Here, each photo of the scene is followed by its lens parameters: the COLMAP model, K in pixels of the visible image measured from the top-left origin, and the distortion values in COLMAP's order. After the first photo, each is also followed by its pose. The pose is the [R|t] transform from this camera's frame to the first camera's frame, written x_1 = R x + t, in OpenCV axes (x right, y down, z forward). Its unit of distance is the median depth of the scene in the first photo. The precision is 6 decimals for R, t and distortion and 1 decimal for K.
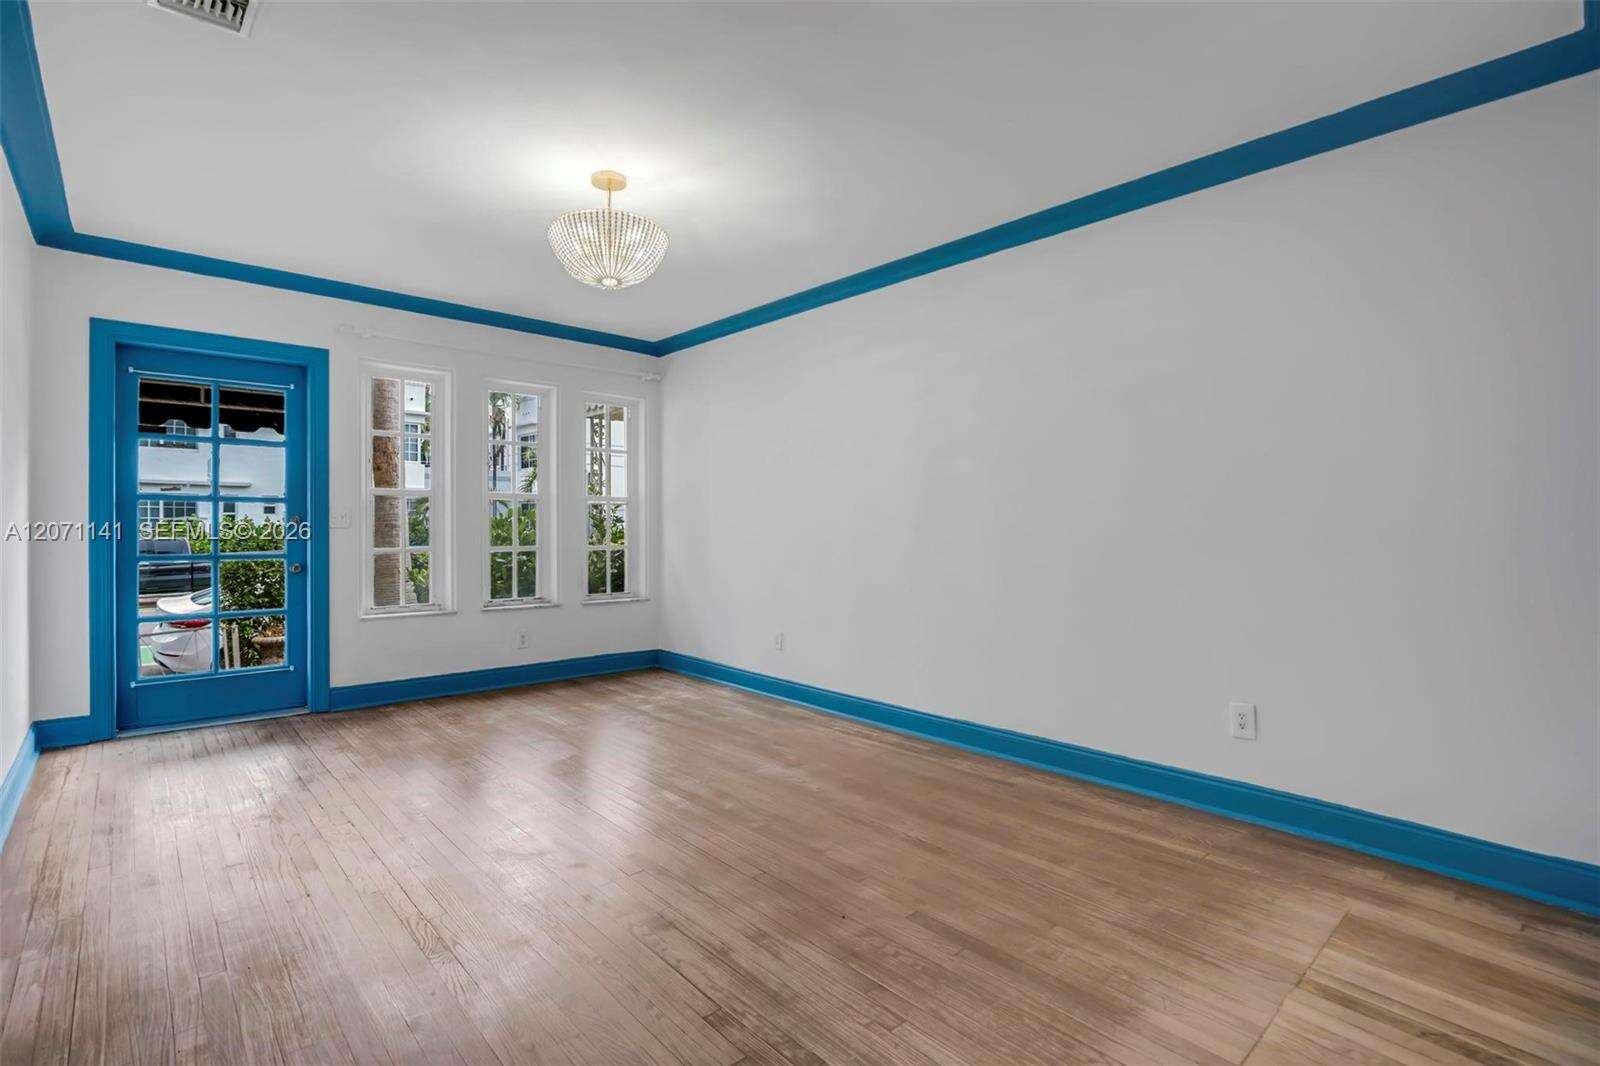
lens RADIAL K [[757.4, 0, 815.9], [0, 757.4, 525.7], [0, 0, 1]] dist [-0.020943, 0.002781]
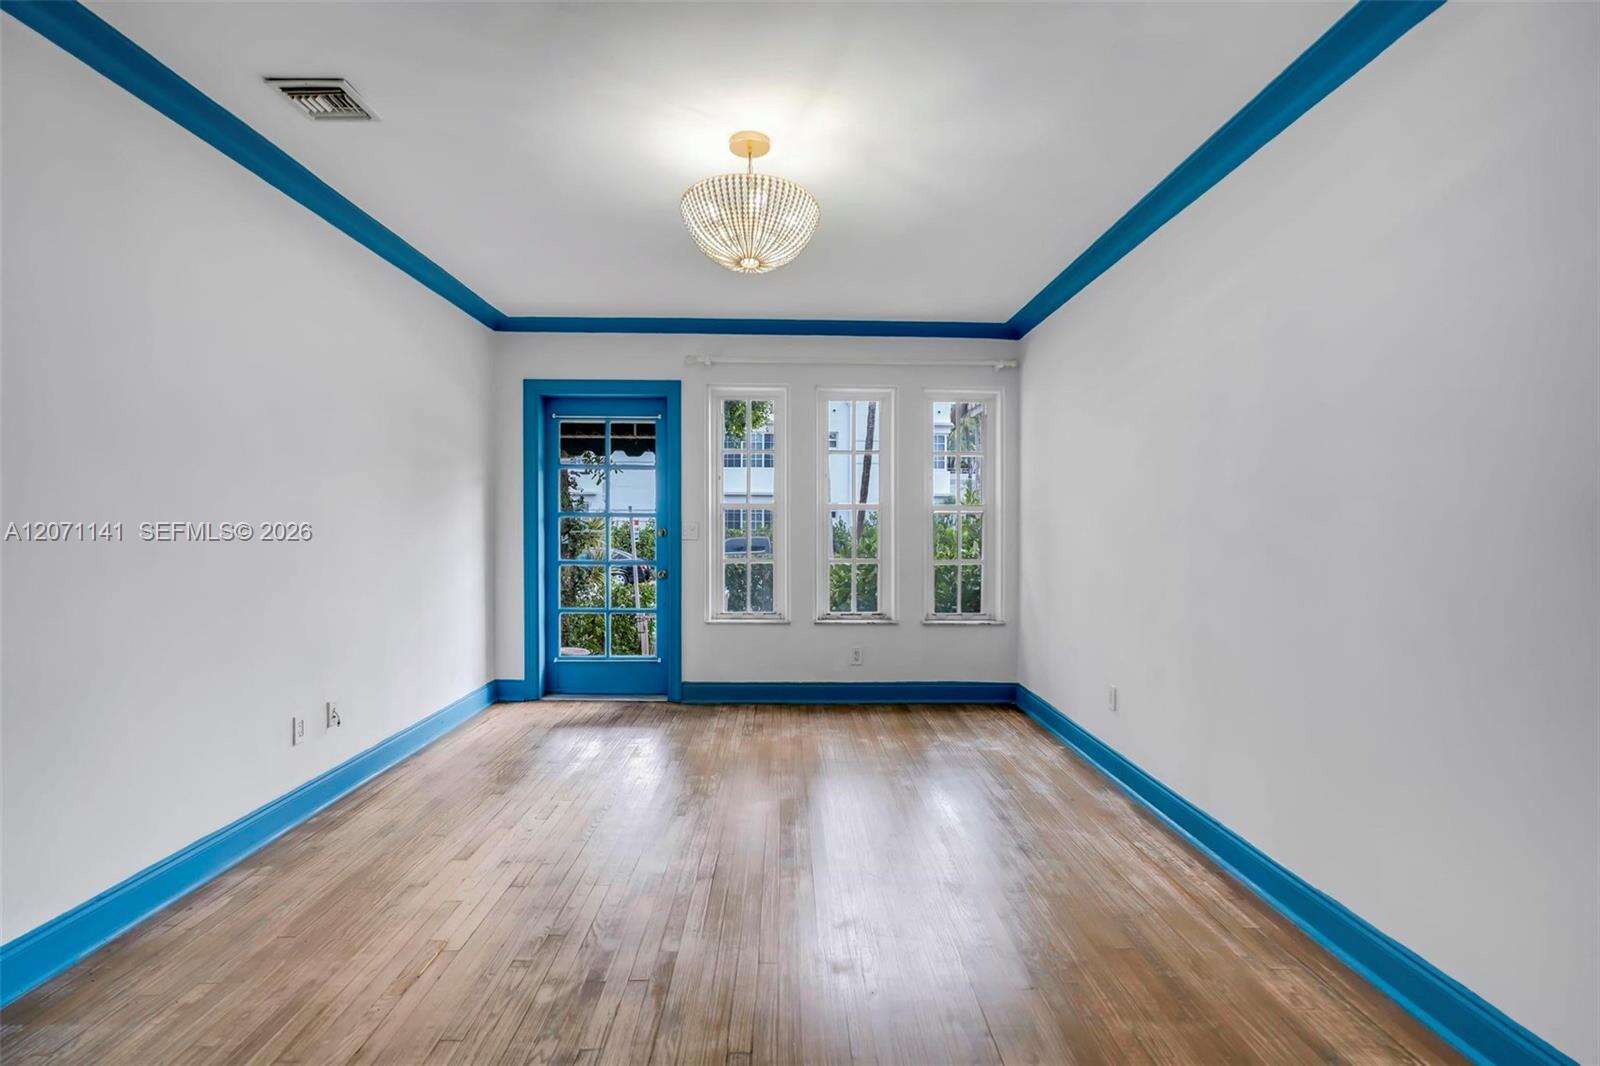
lens RADIAL K [[757.4, 0, 799.1], [0, 757.4, 522.9], [0, 0, 1]] dist [-0.020943, 0.002781]
pose [[0.746135, -0.000910, -0.665794, 0.235067], [-0.003117, 0.999983, -0.004859, -0.015943], [0.665787, 0.005701, 0.746120, 0.276650]]
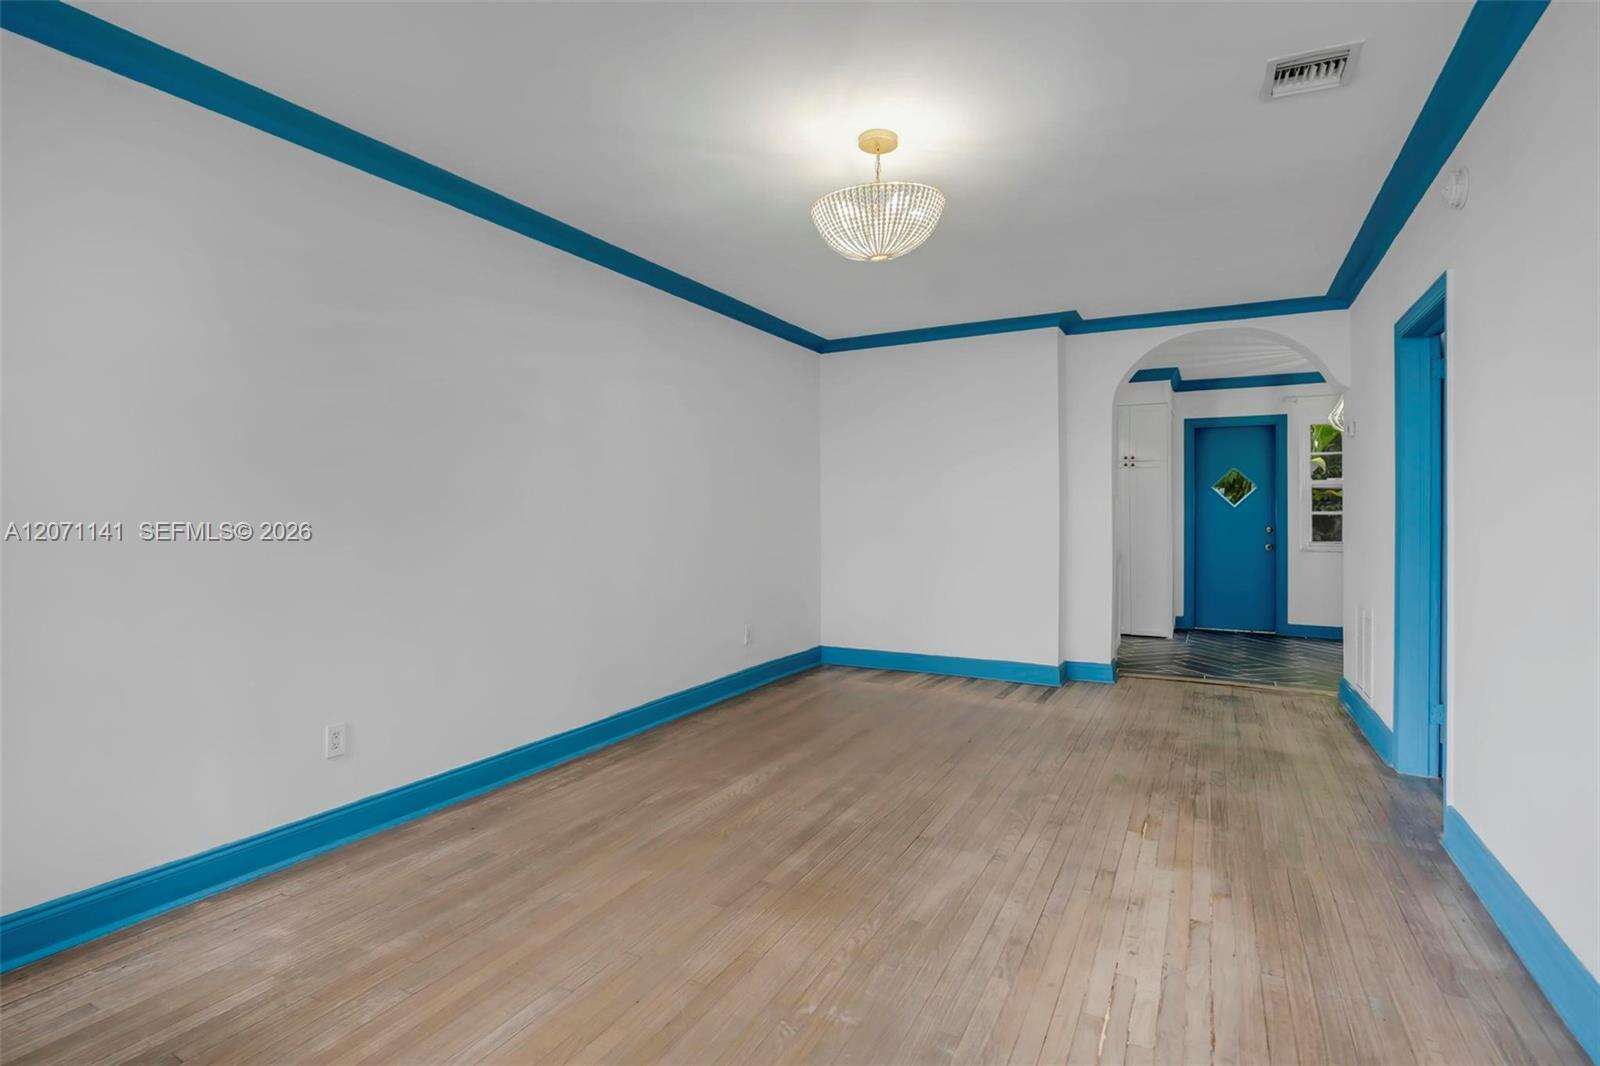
lens RADIAL K [[757.4, 0, 797.3], [0, 757.4, 530.8], [0, 0, 1]] dist [-0.020943, 0.002781]
pose [[-0.319596, -0.025133, 0.947220, -0.741972], [0.000284, 0.999646, 0.026620, -0.016836], [-0.947554, 0.008777, -0.319476, 0.950519]]
